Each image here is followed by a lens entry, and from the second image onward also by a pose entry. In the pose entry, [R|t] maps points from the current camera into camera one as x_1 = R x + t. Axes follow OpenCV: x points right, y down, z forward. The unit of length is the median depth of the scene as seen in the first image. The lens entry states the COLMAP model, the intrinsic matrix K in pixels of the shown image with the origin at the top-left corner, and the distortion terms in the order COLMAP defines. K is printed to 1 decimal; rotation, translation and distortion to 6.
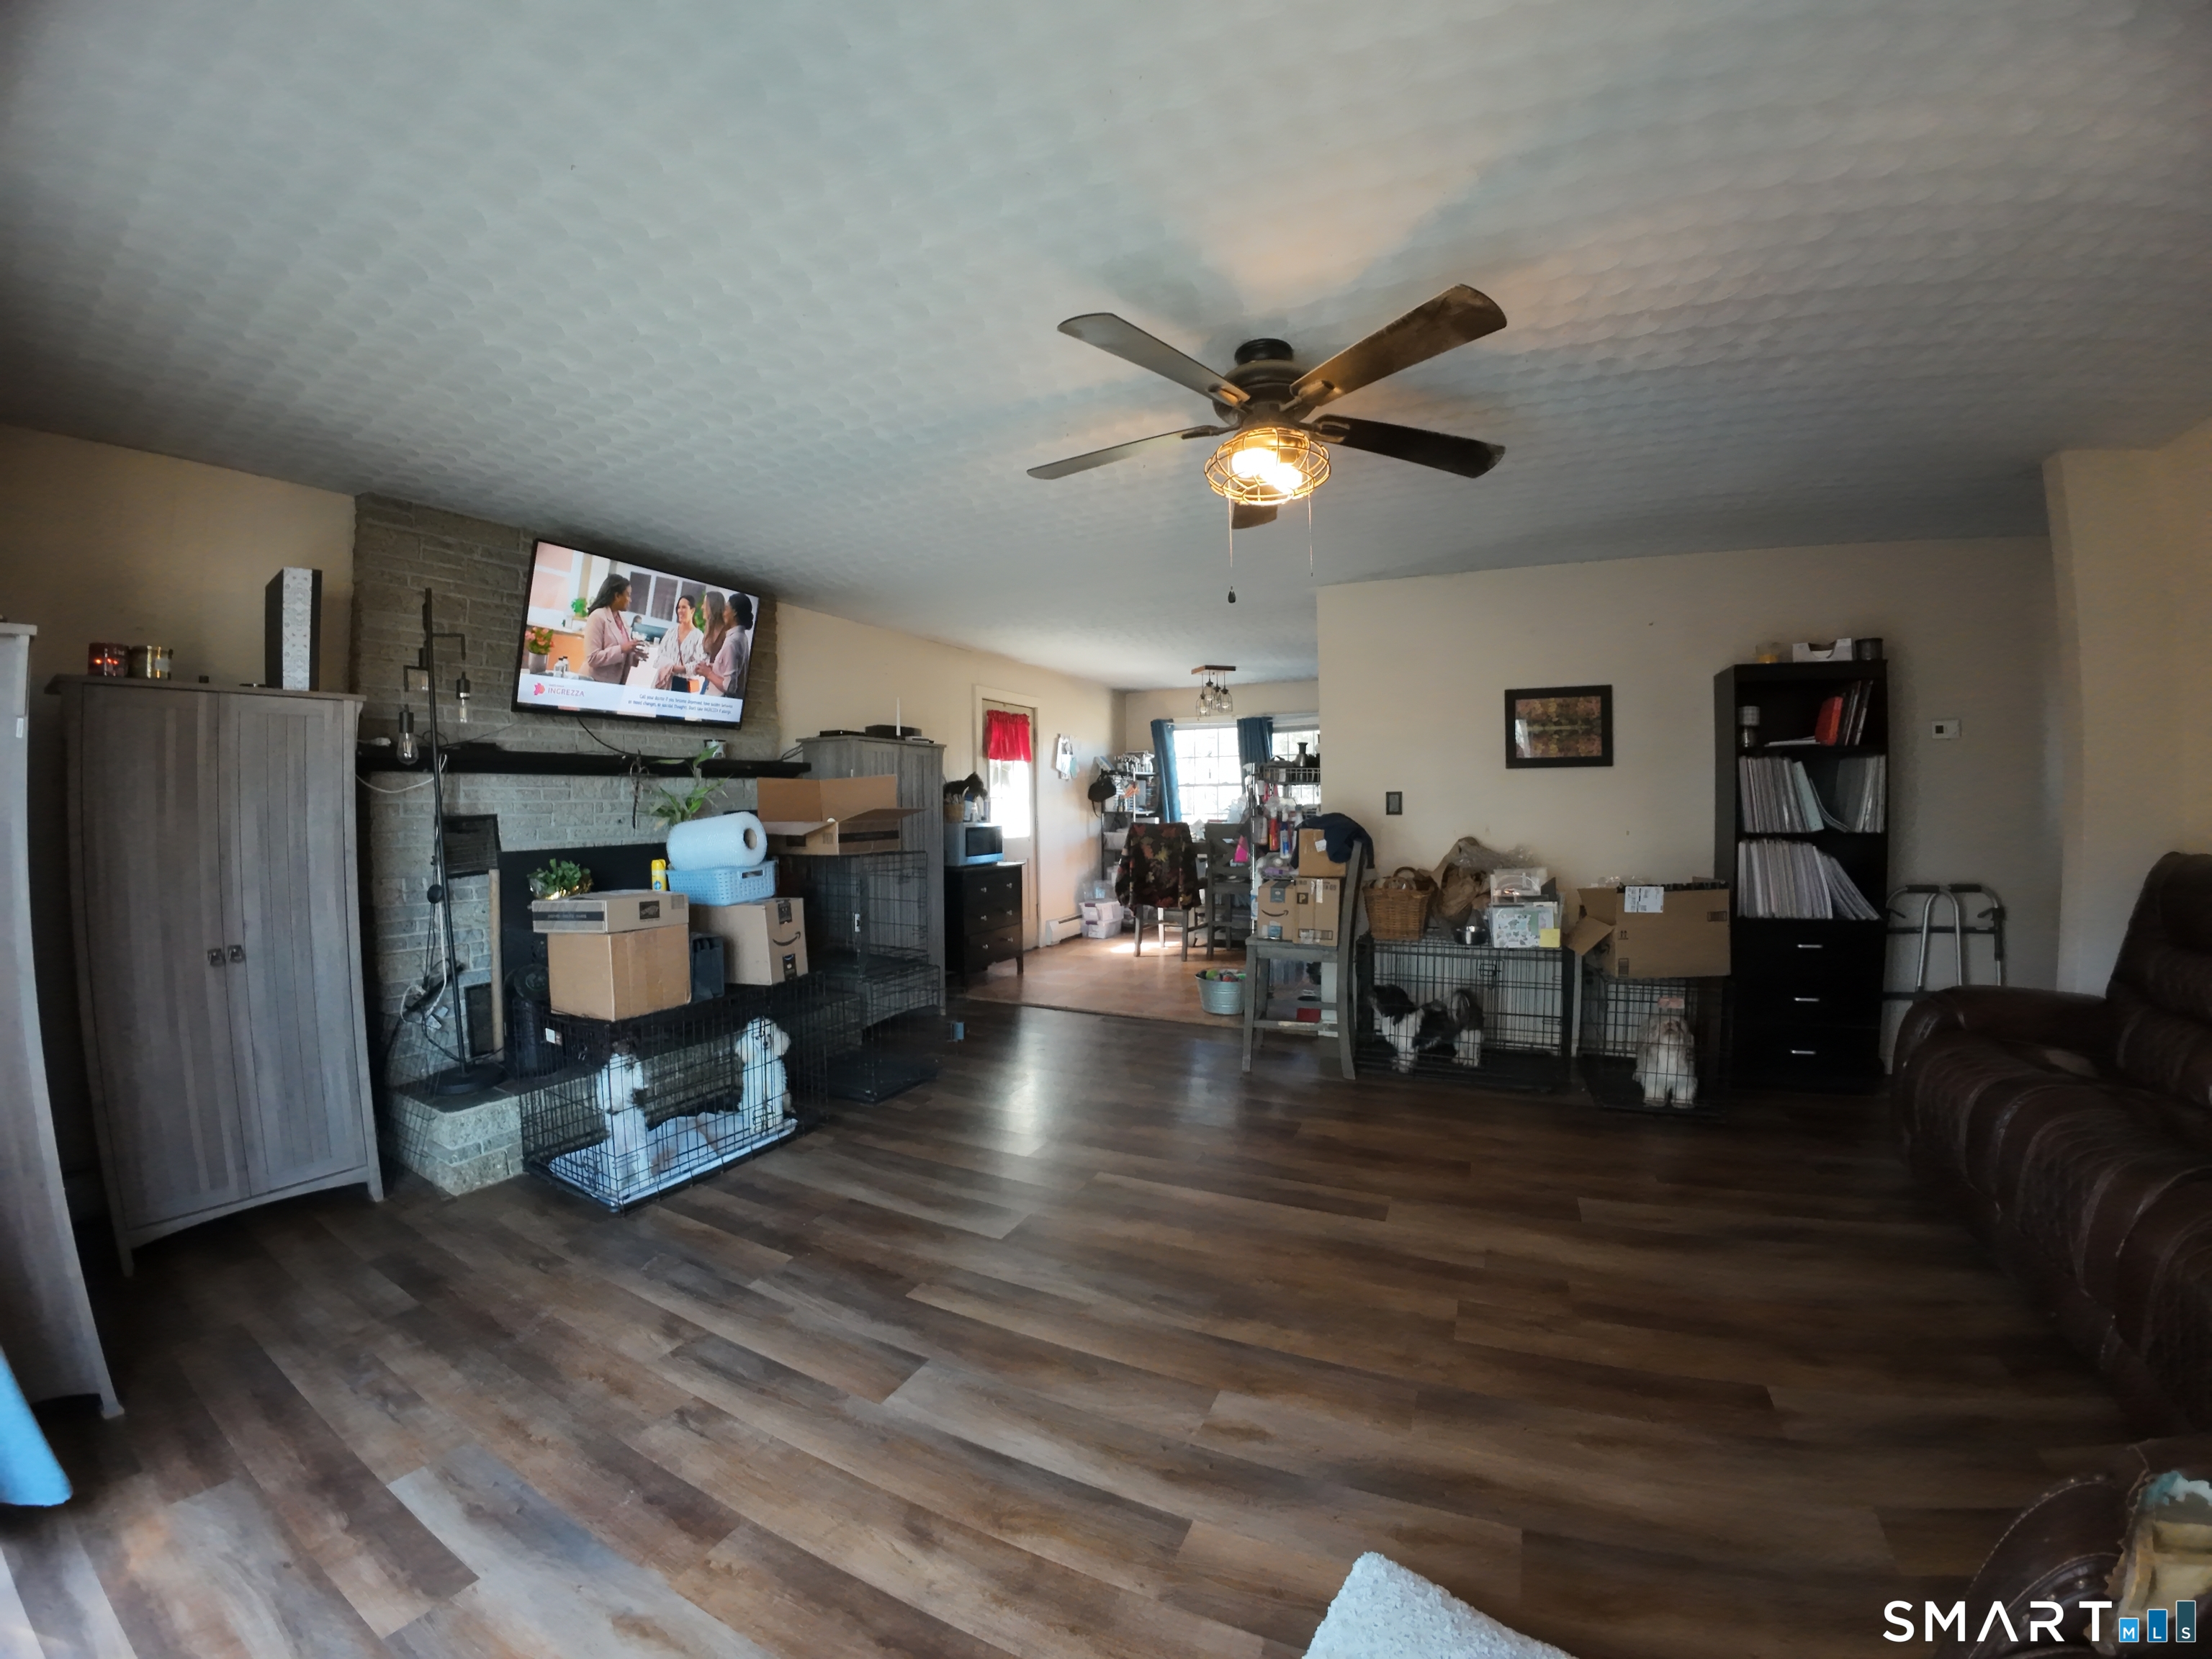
lens RADIAL K [[828.9, 0, 1095.2], [0, 828.9, 823.2], [0, 0, 1]] dist [-0.093103, 0.000330]
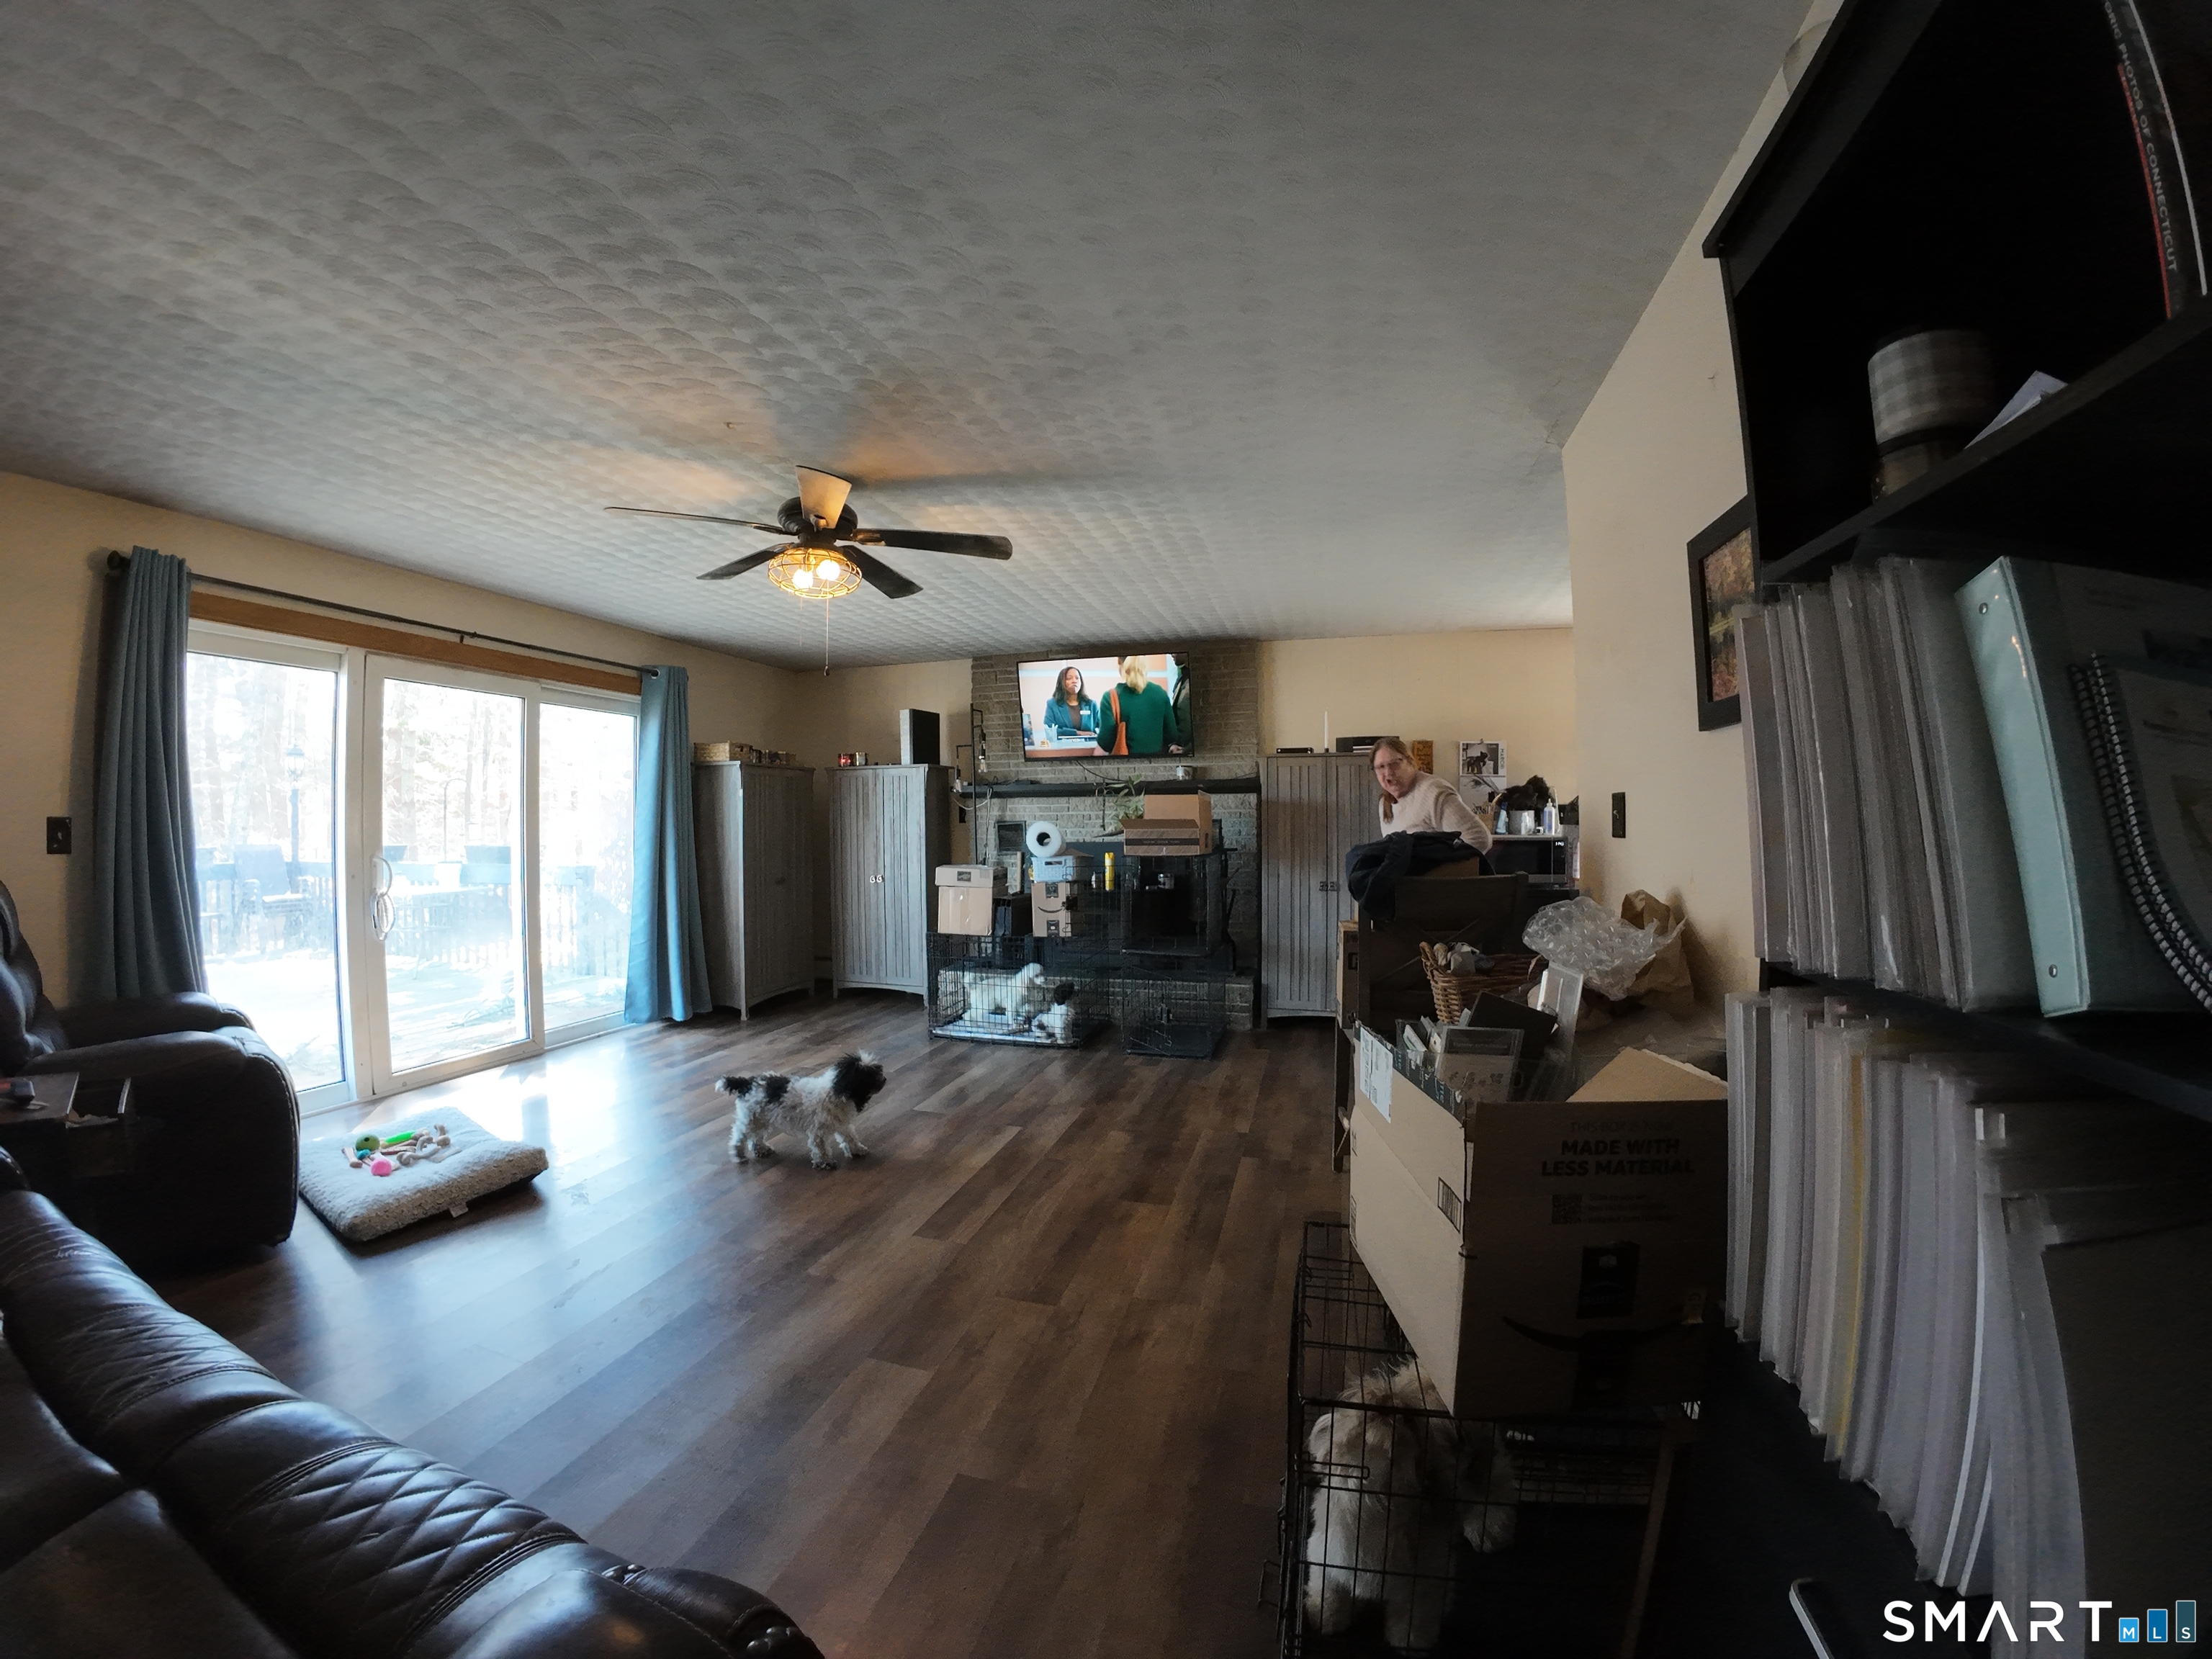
lens RADIAL K [[828.9, 0, 1095.2], [0, 828.9, 823.2], [0, 0, 1]] dist [-0.093103, 0.000330]
pose [[0.179894, 0.011285, -0.983621, 0.726596], [-0.015971, 0.999836, 0.008550, -0.016183], [0.983556, 0.014172, 0.180044, 0.541782]]
